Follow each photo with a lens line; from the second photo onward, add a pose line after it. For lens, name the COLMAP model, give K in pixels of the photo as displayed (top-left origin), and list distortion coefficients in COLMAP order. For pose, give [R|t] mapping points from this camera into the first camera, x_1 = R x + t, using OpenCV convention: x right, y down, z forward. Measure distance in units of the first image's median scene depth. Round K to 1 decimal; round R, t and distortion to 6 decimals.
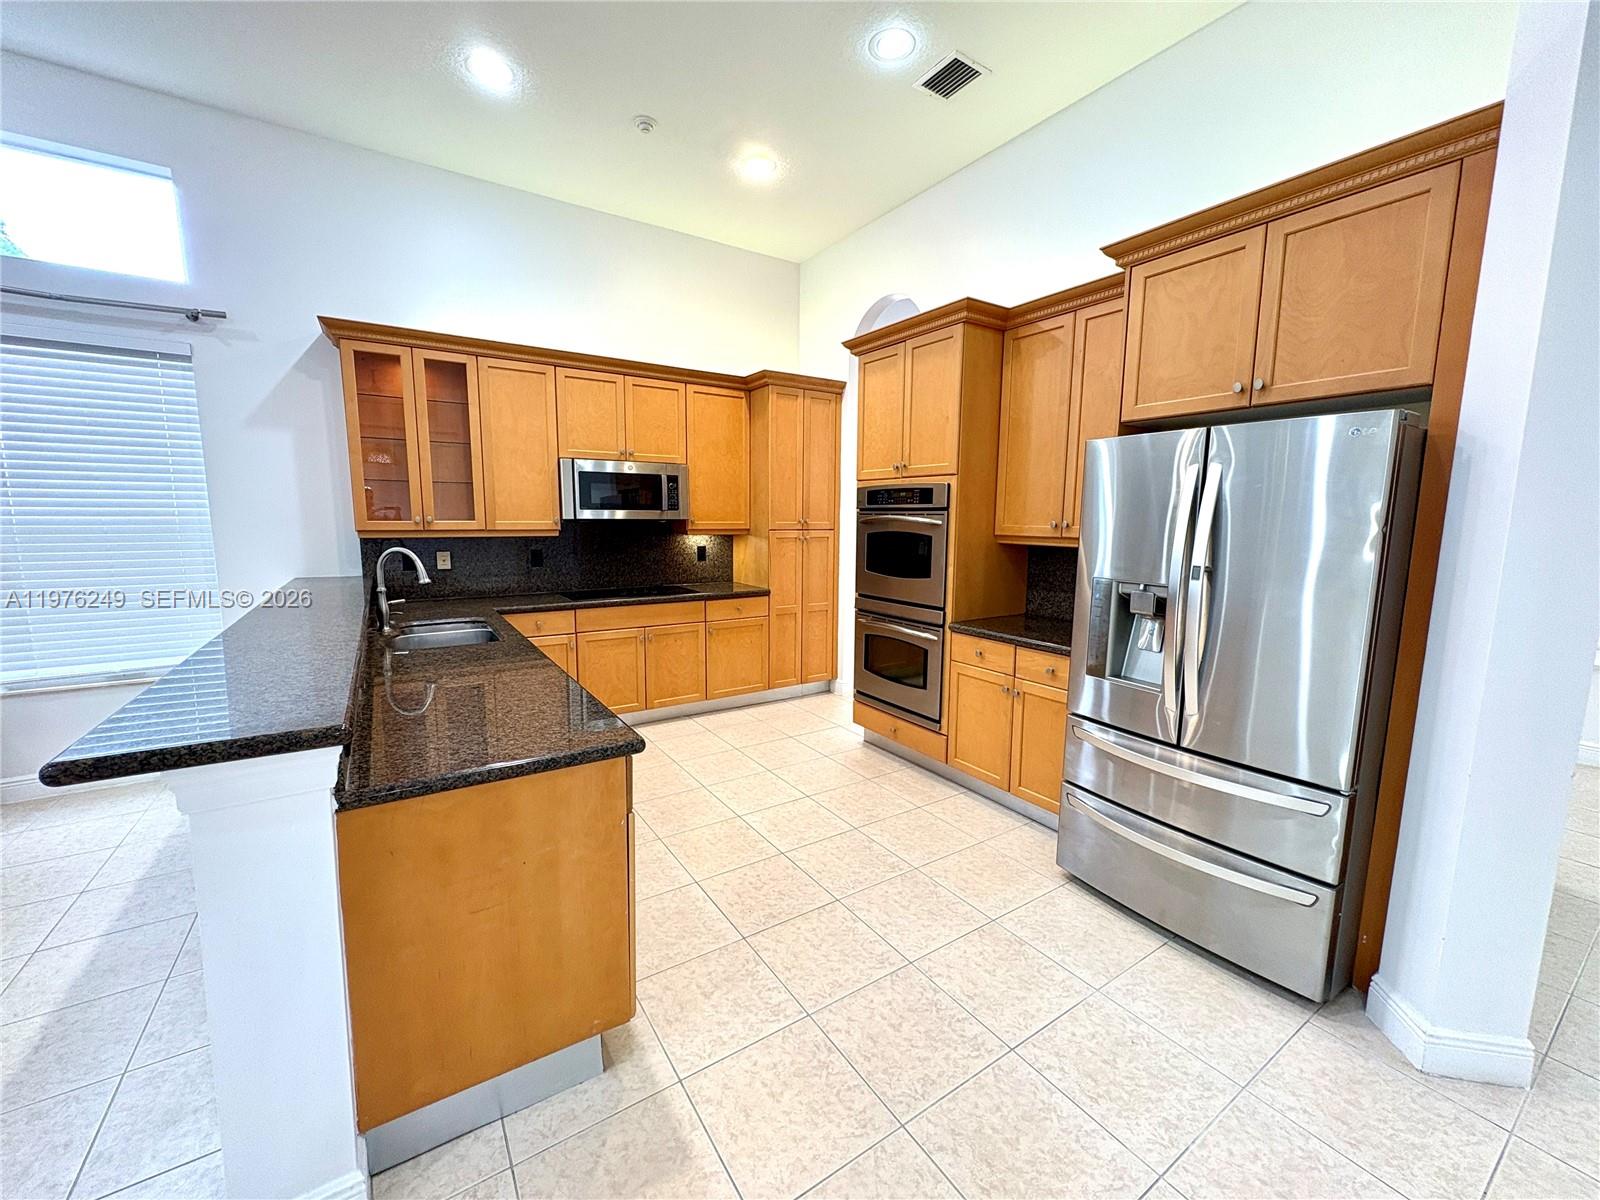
lens RADIAL K [[637.0, 0, 805.6], [0, 637.0, 591.4], [0, 0, 1]] dist [0.005664, -0.000288]
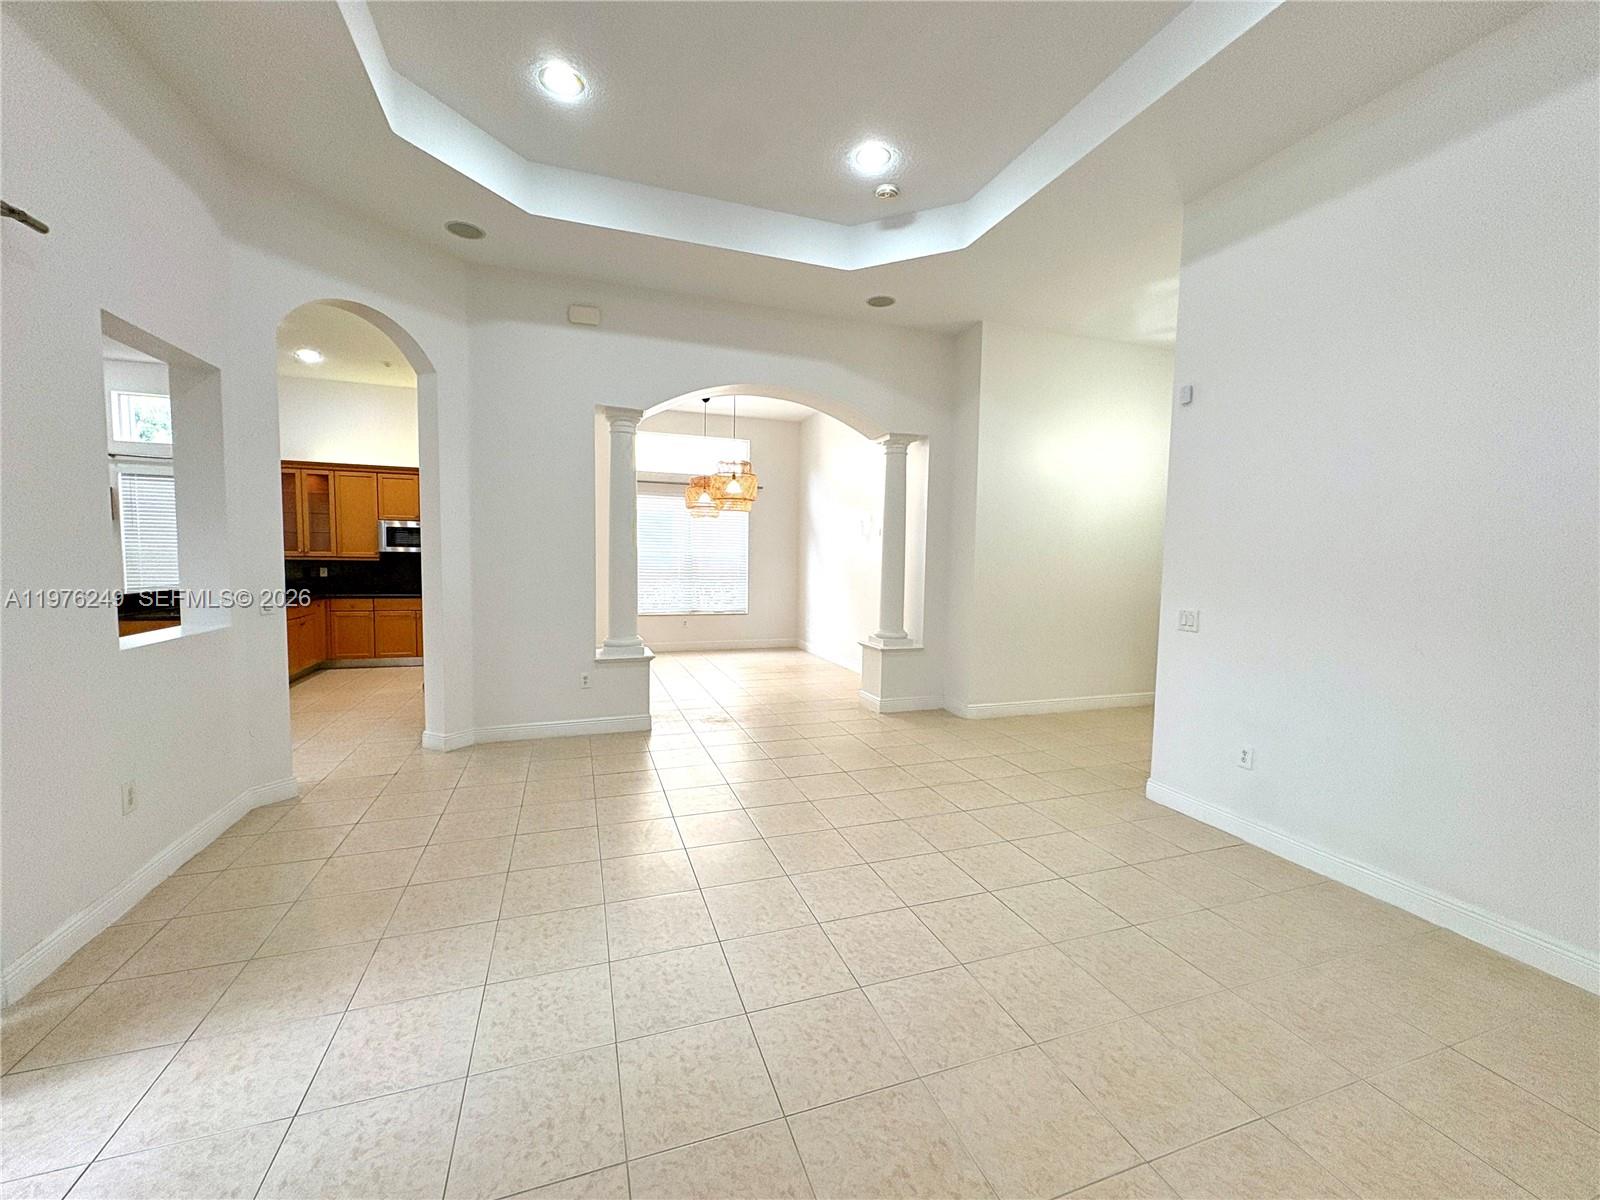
lens RADIAL K [[637.0, 0, 796.1], [0, 637.0, 607.9], [0, 0, 1]] dist [0.005664, -0.000288]
pose [[0.971816, 0.034381, -0.233219, 1.387832], [-0.044207, 0.998336, -0.037036, 0.075422], [0.231557, 0.046302, 0.971719, -0.608603]]
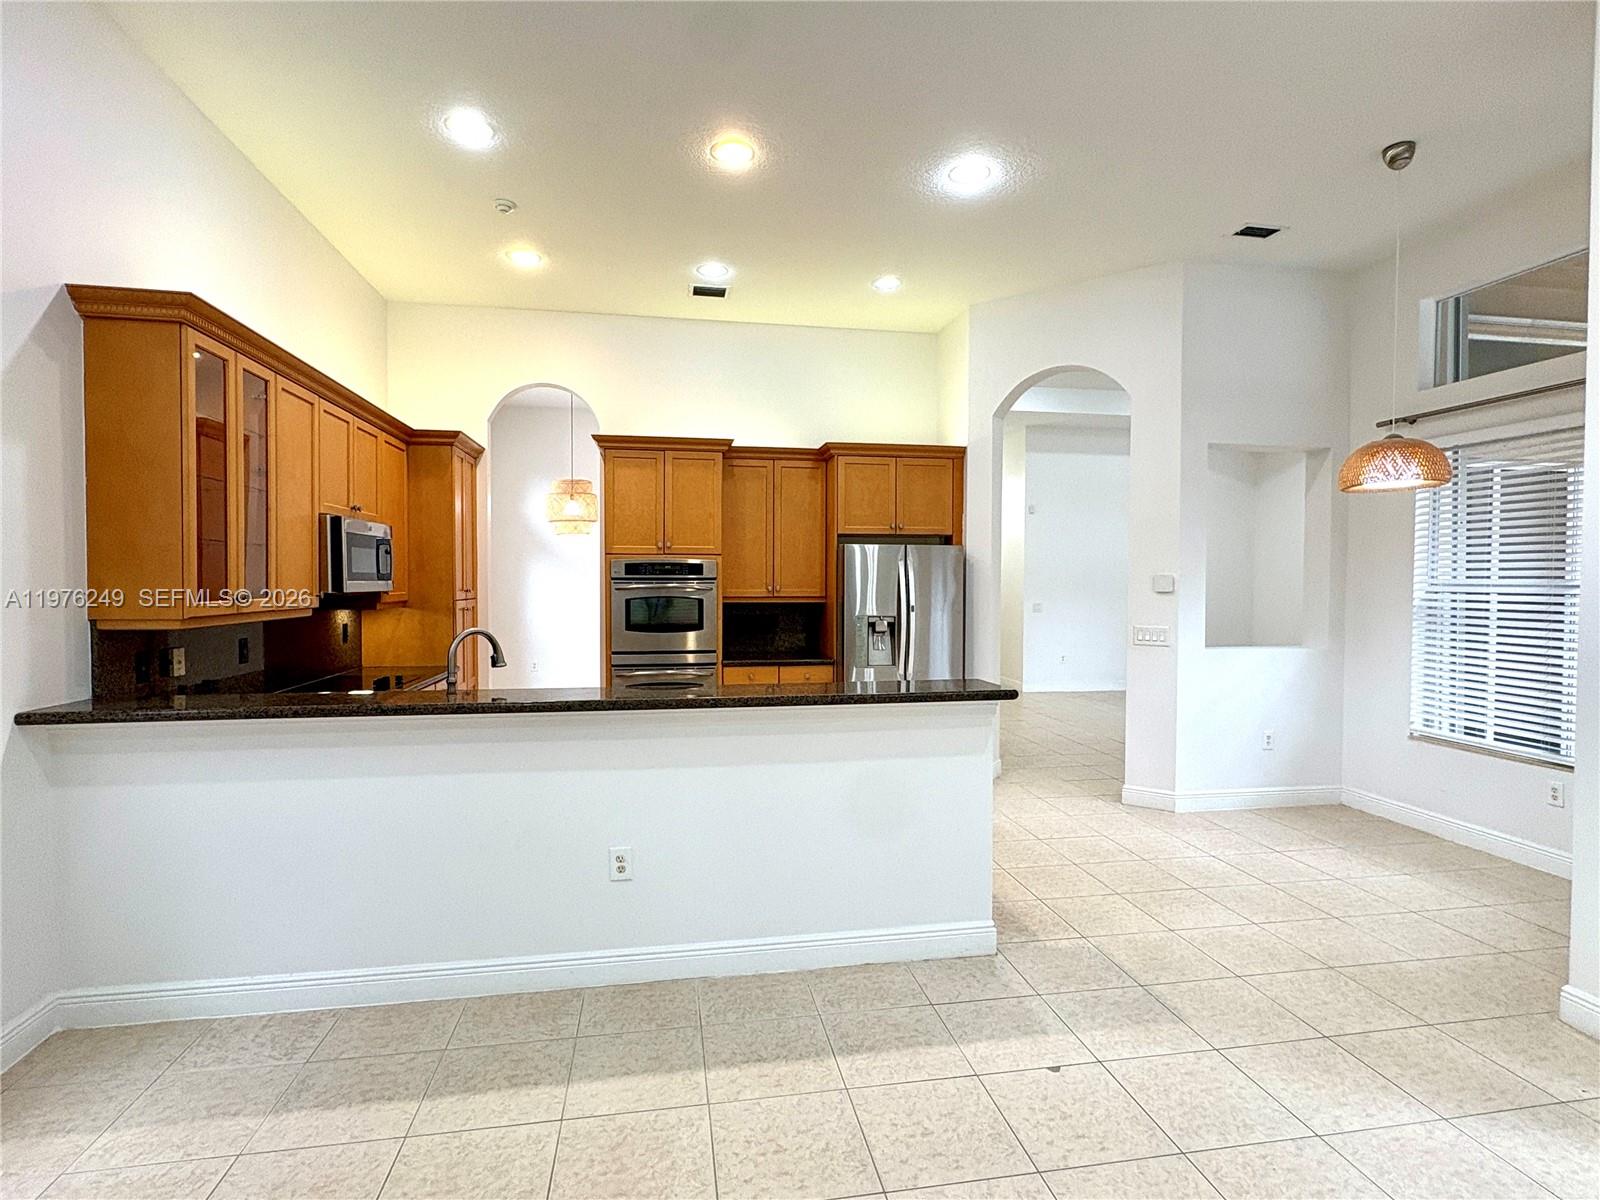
lens RADIAL K [[788.2, 0, 805.2], [0, 788.2, 589.9], [0, 0, 1]] dist [0.003179, 0.000504]
pose [[0.398137, -0.015225, 0.917200, -1.067517], [0.118807, 0.992297, -0.035100, -0.017893], [-0.909600, 0.122945, 0.396879, 0.117472]]
